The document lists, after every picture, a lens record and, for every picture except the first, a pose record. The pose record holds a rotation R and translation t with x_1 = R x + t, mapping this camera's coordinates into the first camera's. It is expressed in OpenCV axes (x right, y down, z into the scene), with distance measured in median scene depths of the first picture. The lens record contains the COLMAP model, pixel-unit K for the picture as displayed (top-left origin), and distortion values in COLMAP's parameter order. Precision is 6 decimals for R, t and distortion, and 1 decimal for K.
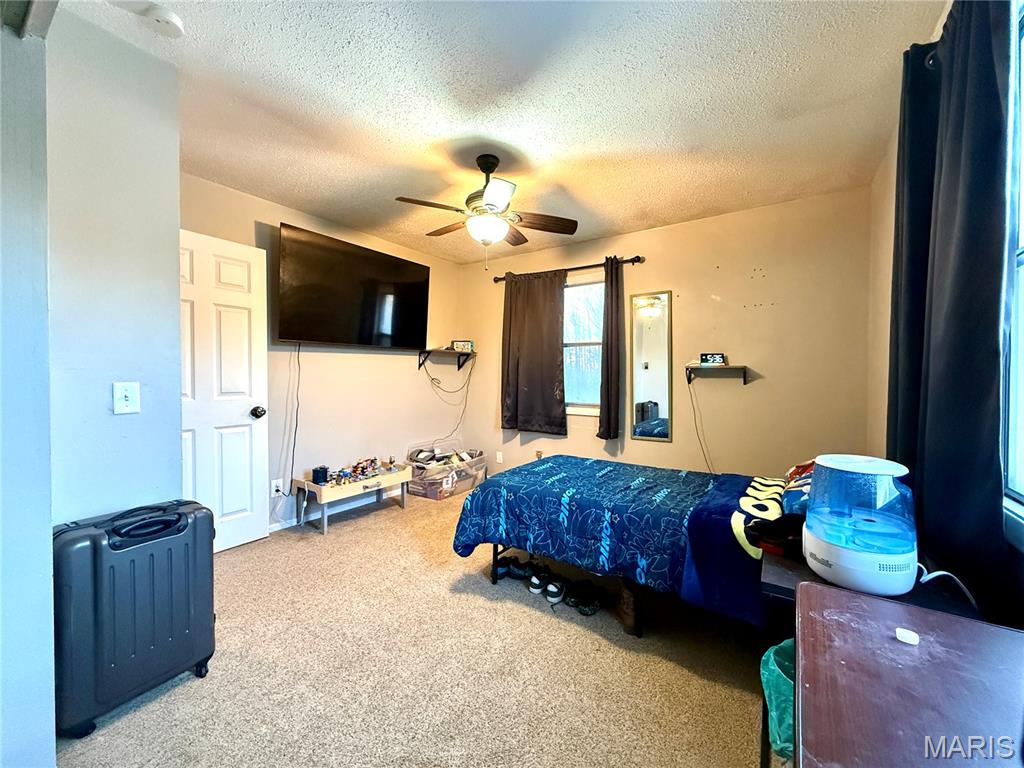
lens RADIAL K [[407.8, 0, 510.7], [0, 407.8, 384.7], [0, 0, 1]] dist [-0.003787, 0.000056]
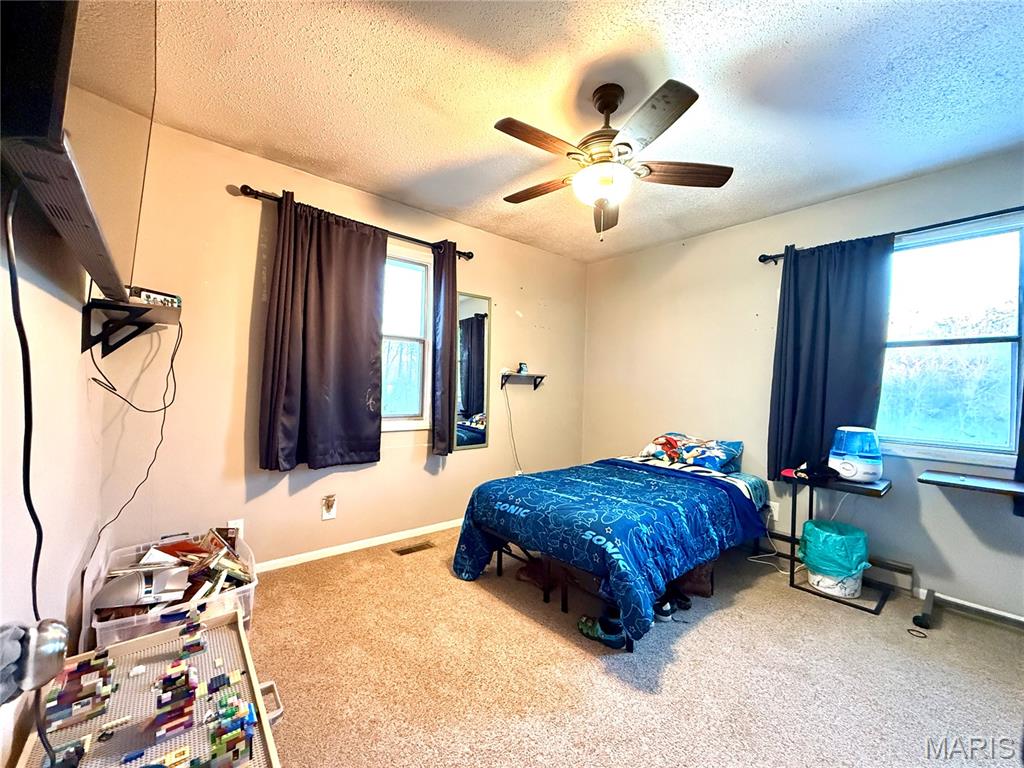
lens RADIAL K [[407.8, 0, 510.7], [0, 407.8, 379.5], [0, 0, 1]] dist [-0.003787, 0.000056]
pose [[0.270402, 0.012230, 0.962670, -0.502461], [-0.004983, 0.999924, -0.011303, -0.013134], [-0.962734, -0.001741, 0.270443, 0.590532]]
